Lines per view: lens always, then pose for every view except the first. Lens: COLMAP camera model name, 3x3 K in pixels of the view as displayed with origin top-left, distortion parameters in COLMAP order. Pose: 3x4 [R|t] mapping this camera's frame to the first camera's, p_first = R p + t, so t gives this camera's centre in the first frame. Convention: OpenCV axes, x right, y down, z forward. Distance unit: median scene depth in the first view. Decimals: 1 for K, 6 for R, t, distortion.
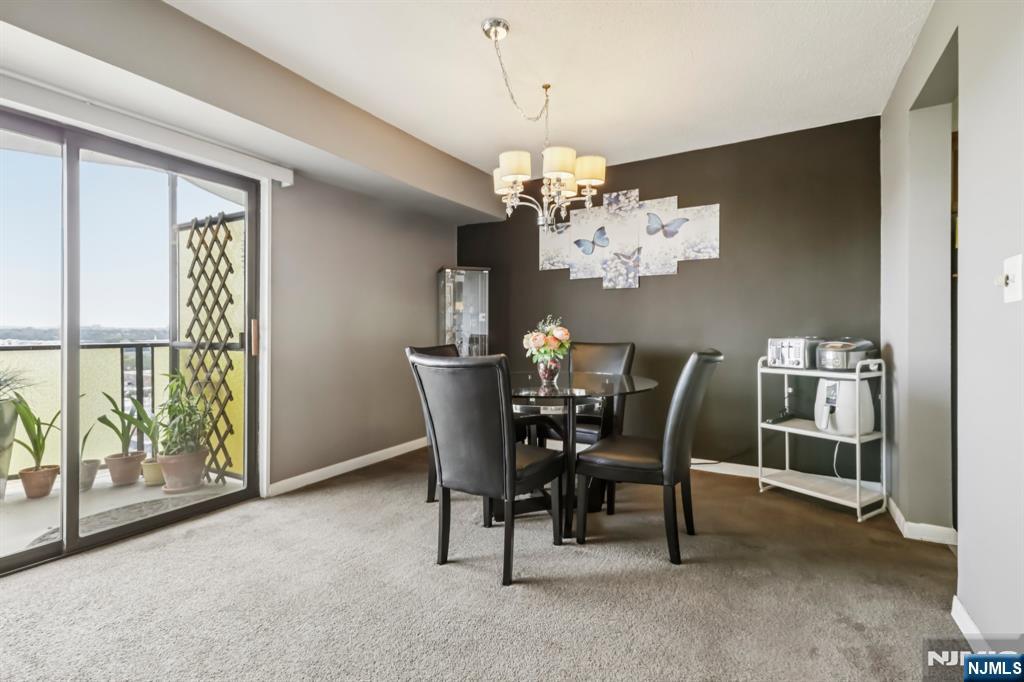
lens RADIAL K [[459.1, 0, 528.4], [0, 459.1, 341.2], [0, 0, 1]] dist [0.027027, 0.000146]
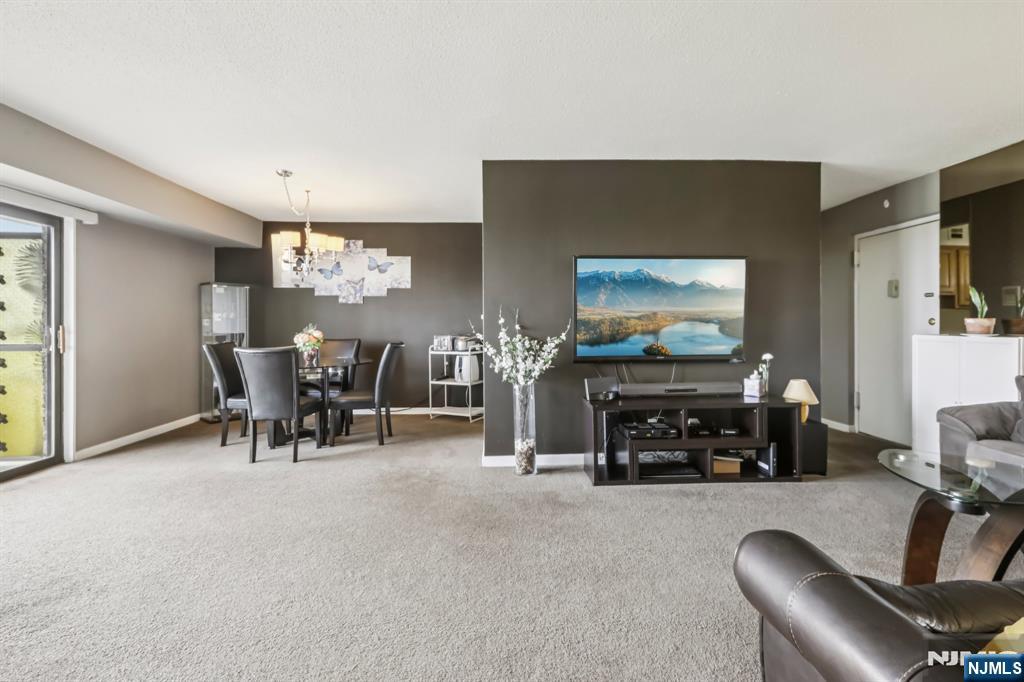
lens RADIAL K [[473.6, 0, 513.7], [0, 473.6, 317.6], [0, 0, 1]] dist [0.000702, 0.000228]
pose [[0.855566, 0.006558, 0.517653, -0.193233], [0.013100, 0.999325, -0.034311, -0.007527], [-0.517528, 0.036136, 0.854903, -0.798290]]
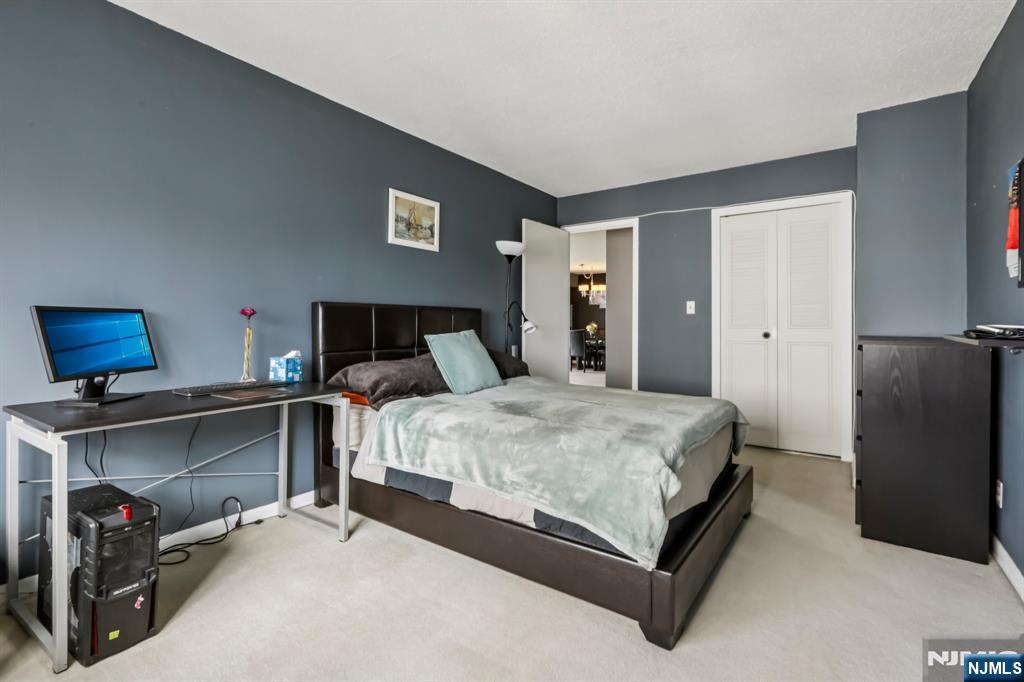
lens RADIAL K [[473.6, 0, 513.7], [0, 473.6, 317.6], [0, 0, 1]] dist [0.000702, 0.000228]
pose [[0.993297, 0.007726, -0.115333, -0.144314], [-0.012122, 0.999225, -0.037458, 0.066760], [0.114954, 0.038605, 0.992620, -2.845112]]
